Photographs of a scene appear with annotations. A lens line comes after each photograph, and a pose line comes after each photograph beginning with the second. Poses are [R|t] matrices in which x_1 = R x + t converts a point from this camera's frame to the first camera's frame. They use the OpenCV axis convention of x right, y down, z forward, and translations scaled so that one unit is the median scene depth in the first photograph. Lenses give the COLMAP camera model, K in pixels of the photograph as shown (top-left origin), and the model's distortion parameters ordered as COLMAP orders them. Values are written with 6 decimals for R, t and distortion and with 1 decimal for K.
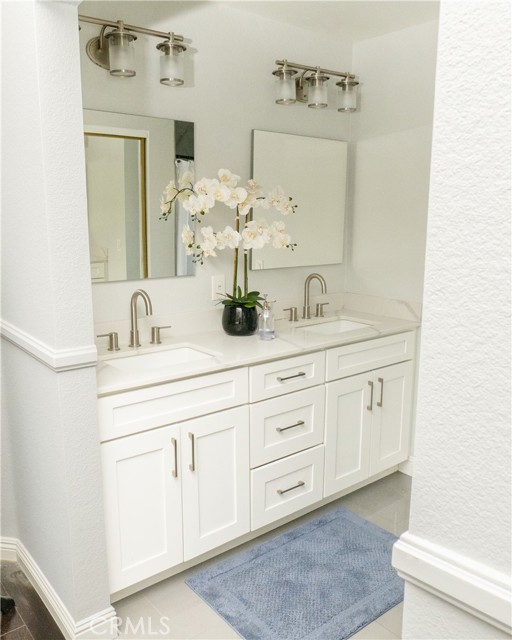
lens RADIAL K [[558.6, 0, 254.6], [0, 558.6, 322.3], [0, 0, 1]] dist [-0.042813, -0.003618]
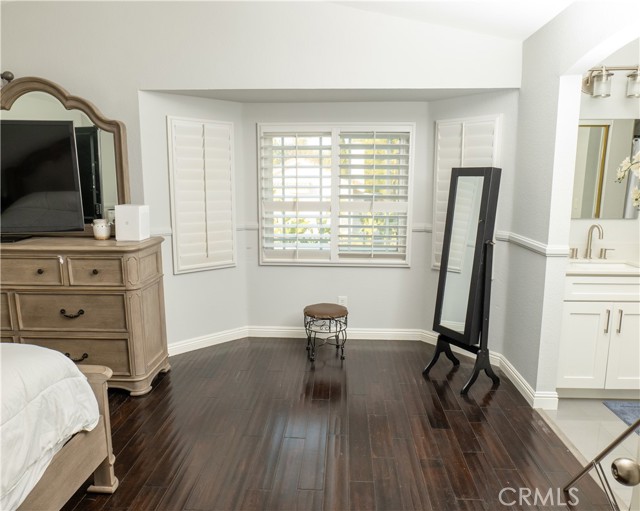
lens RADIAL K [[443.8, 0, 316.2], [0, 443.8, 251.4], [0, 0, 1]] dist [-0.024078, 0.005865]
pose [[0.731190, 0.104053, -0.674191, 0.074715], [-0.132032, 0.991197, 0.009783, 0.118421], [0.669275, 0.081862, 0.738492, -0.508925]]
